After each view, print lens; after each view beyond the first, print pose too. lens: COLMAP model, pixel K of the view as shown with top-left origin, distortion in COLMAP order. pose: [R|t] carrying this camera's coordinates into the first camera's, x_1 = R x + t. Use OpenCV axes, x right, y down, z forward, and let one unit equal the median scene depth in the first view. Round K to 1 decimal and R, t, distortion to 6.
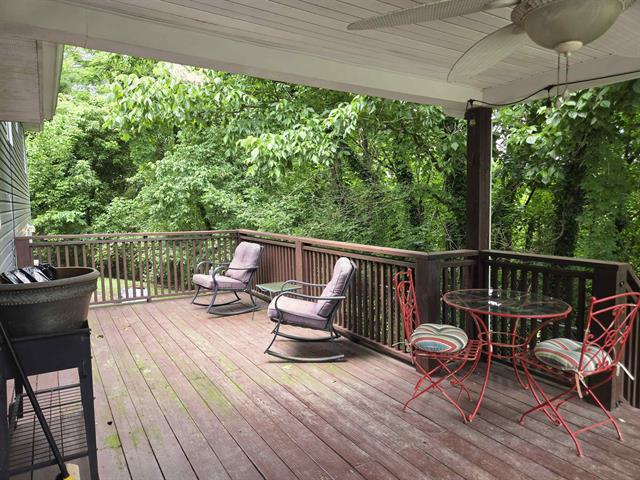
lens RADIAL K [[430.0, 0, 317.6], [0, 430.0, 238.5], [0, 0, 1]] dist [0.074293, -0.062348]
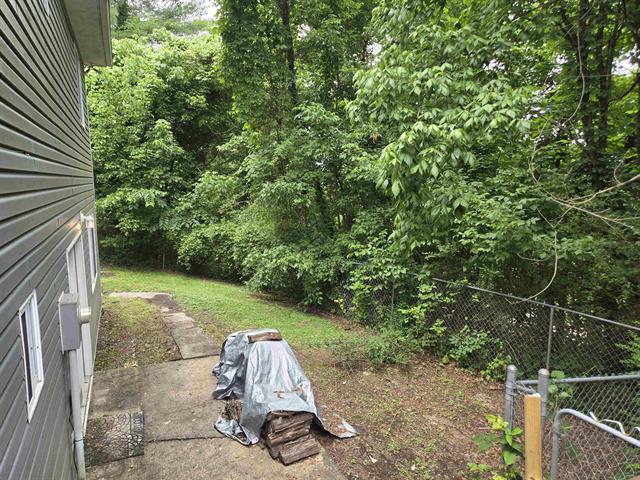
lens RADIAL K [[430.0, 0, 317.6], [0, 430.0, 238.5], [0, 0, 1]] dist [0.074293, -0.062348]
pose [[0.992000, 0.039084, -0.120038, -0.177000], [-0.032303, 0.997798, 0.057927, -0.028485], [0.122037, -0.053586, 0.991078, 0.282521]]
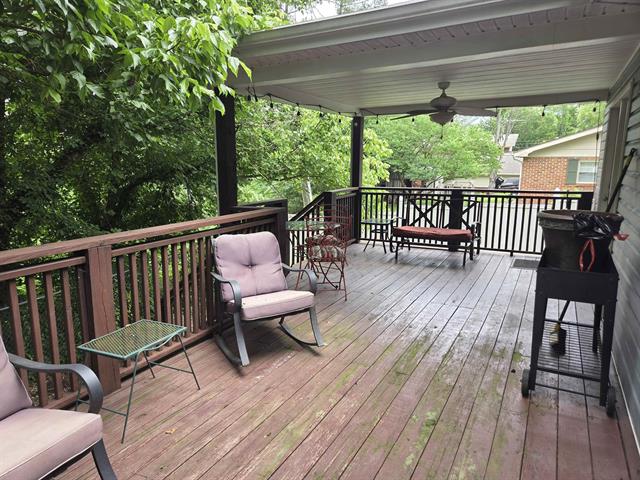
lens RADIAL K [[430.0, 0, 317.6], [0, 430.0, 238.5], [0, 0, 1]] dist [0.074293, -0.062348]
pose [[-0.489618, -0.144024, 0.859960, -0.477632], [0.087275, 0.973216, 0.212682, -0.070957], [-0.867559, 0.179186, -0.463934, 0.795970]]
